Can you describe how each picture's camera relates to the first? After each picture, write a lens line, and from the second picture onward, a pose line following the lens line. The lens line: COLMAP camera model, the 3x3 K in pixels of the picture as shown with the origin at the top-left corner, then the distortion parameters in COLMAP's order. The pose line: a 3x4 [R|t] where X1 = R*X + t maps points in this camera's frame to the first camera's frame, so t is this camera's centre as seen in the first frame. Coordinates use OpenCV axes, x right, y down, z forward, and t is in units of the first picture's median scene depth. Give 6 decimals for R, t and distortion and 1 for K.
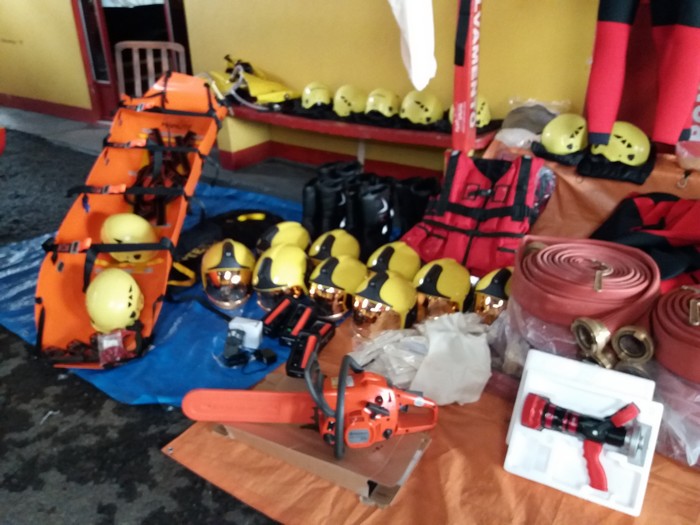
lens RADIAL K [[595.5, 0, 333.2], [0, 595.5, 262.6], [0, 0, 1]] dist [-0.011869, -0.005386]
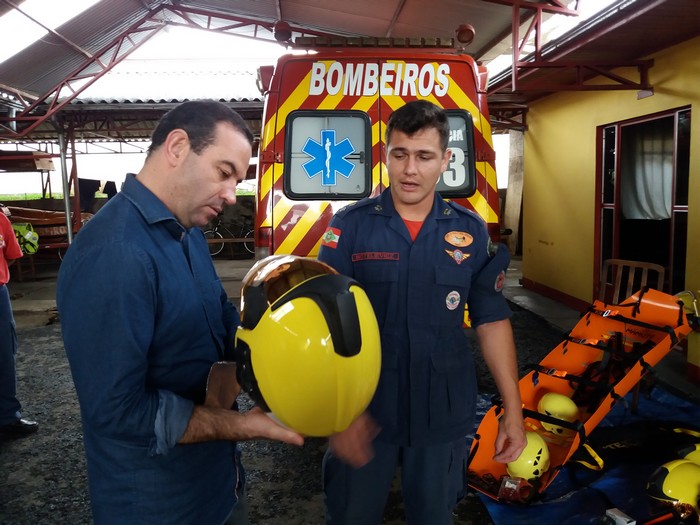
lens RADIAL K [[595.5, 0, 333.2], [0, 595.5, 262.6], [0, 0, 1]] dist [-0.011869, -0.005386]
pose [[0.639746, 0.106980, -0.761105, 0.264542], [-0.321312, 0.936805, -0.138402, -0.014742], [0.698200, 0.333095, 0.633691, -0.218820]]
